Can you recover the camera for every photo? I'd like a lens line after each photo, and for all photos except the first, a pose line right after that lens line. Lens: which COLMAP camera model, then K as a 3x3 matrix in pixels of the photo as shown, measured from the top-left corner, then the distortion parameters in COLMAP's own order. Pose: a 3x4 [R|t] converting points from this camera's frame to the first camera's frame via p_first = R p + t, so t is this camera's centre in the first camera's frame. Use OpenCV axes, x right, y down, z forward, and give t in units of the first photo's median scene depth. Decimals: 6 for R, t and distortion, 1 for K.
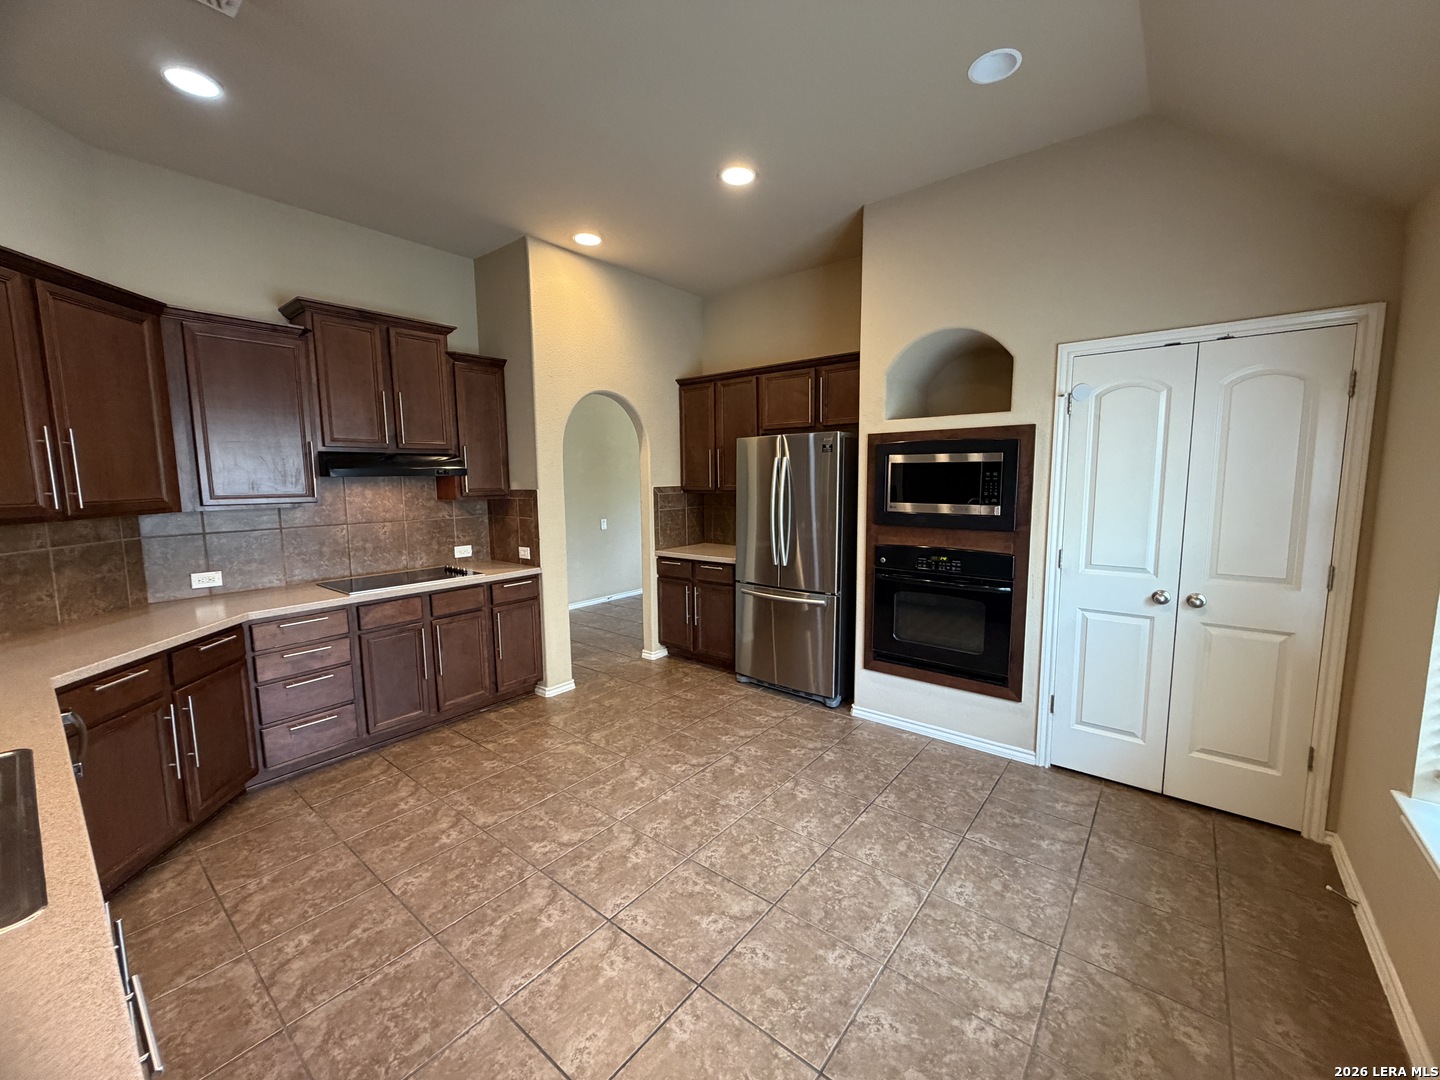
lens RADIAL K [[577.1, 0, 715.8], [0, 577.1, 538.4], [0, 0, 1]] dist [0.006625, 0.000397]
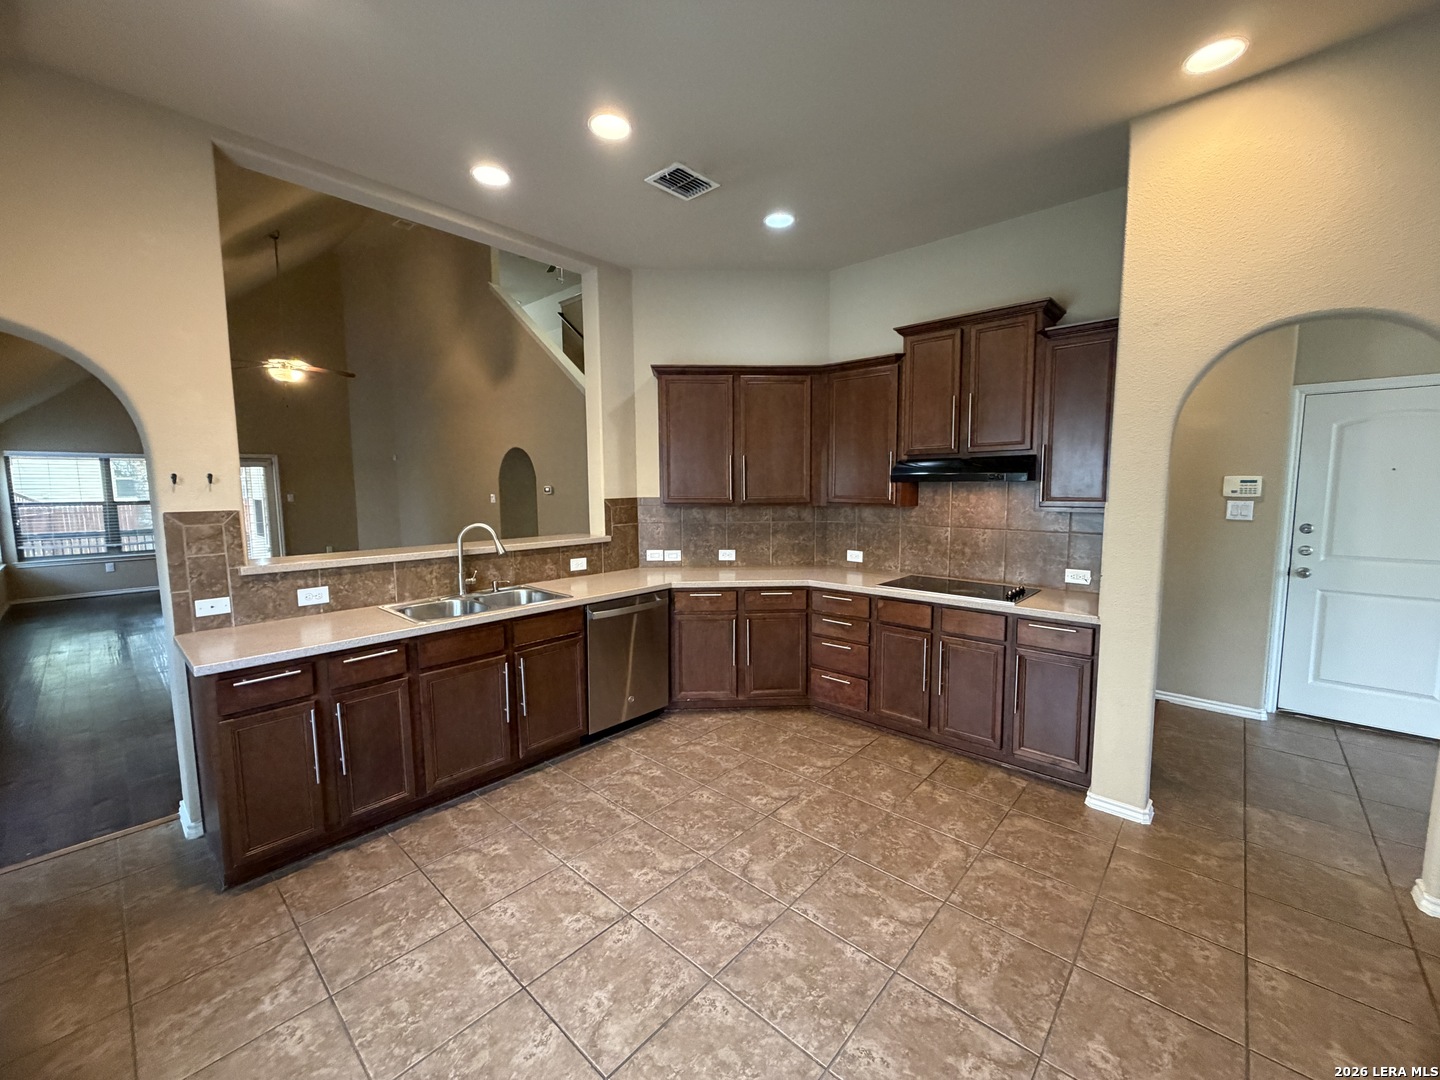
lens RADIAL K [[577.1, 0, 721.4], [0, 577.1, 540.3], [0, 0, 1]] dist [0.006625, 0.000397]
pose [[-0.054841, 0.117021, -0.991614, 0.621313], [-0.096812, 0.987806, 0.121926, -0.127602], [0.993791, 0.102687, -0.042843, 0.917037]]
